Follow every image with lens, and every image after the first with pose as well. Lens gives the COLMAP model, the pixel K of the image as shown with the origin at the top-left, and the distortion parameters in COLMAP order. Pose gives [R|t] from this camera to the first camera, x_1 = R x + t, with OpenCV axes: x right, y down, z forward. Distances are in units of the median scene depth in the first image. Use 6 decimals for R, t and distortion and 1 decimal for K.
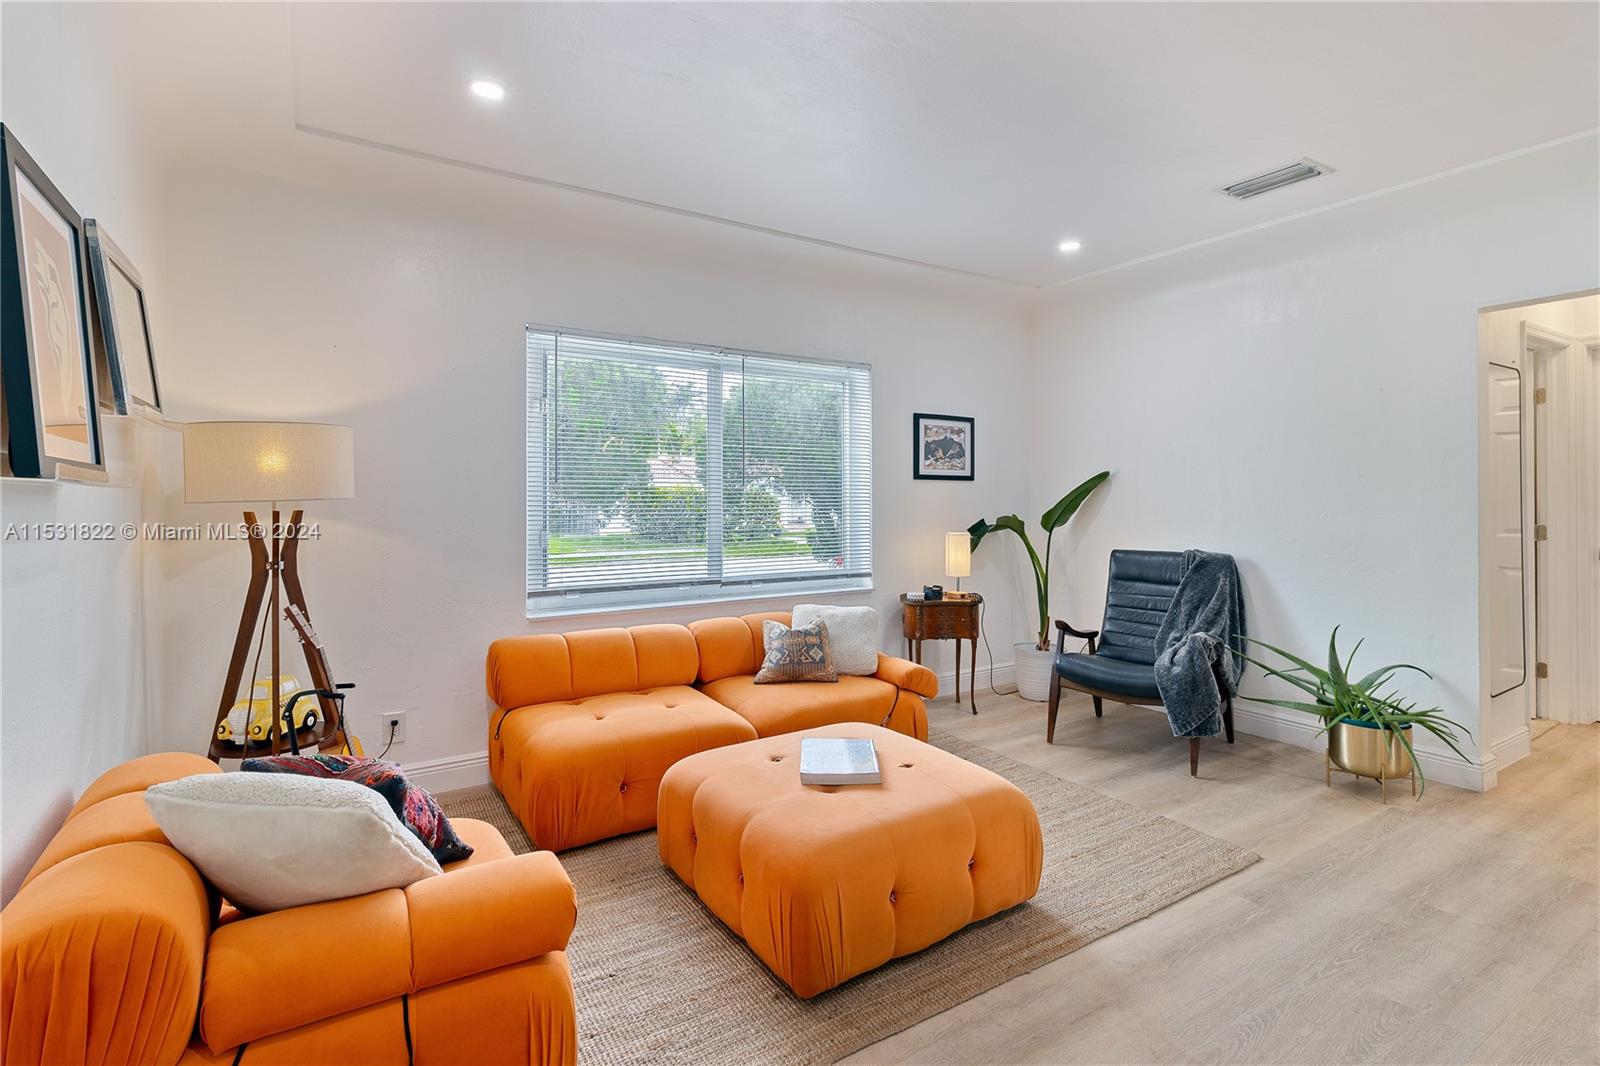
lens RADIAL K [[753.3, 0, 801.8], [0, 753.3, 523.5], [0, 0, 1]] dist [-0.001725, -0.000107]
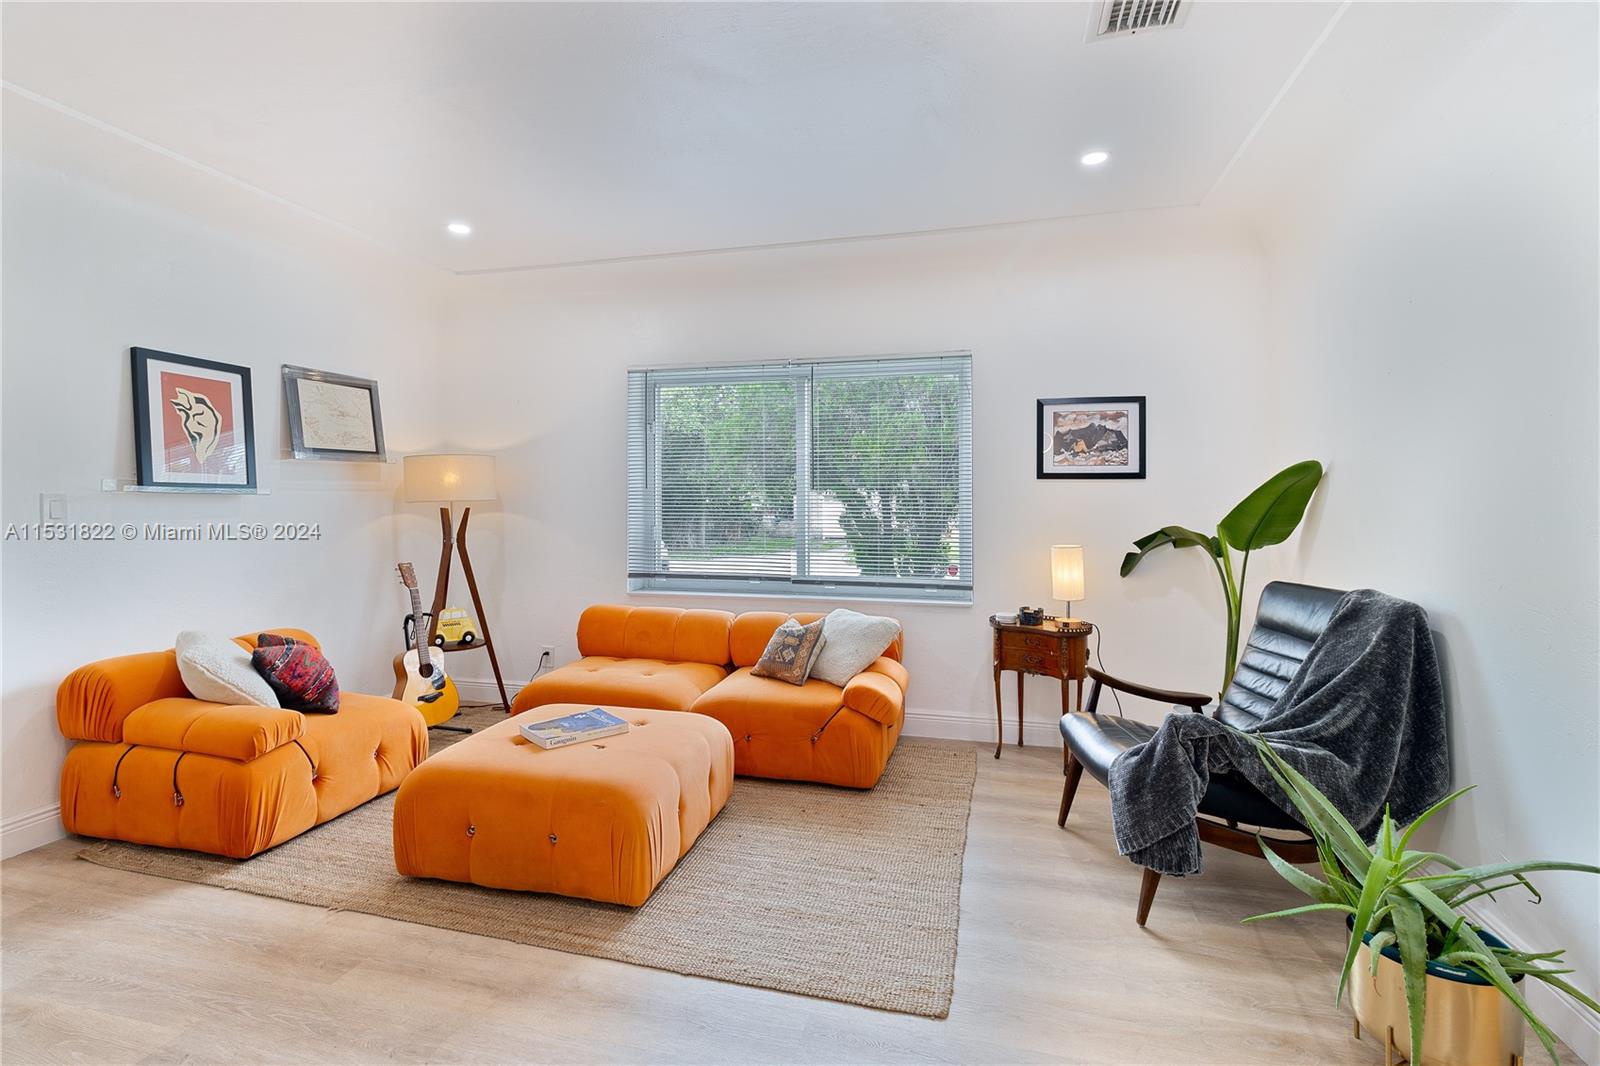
lens RADIAL K [[753.3, 0, 798.1], [0, 753.3, 530.2], [0, 0, 1]] dist [-0.001725, -0.000107]
pose [[0.679214, 0.030946, -0.733288, 0.581146], [-0.026835, 0.999490, 0.017324, -0.009413], [0.733450, 0.007911, 0.679698, 0.241561]]
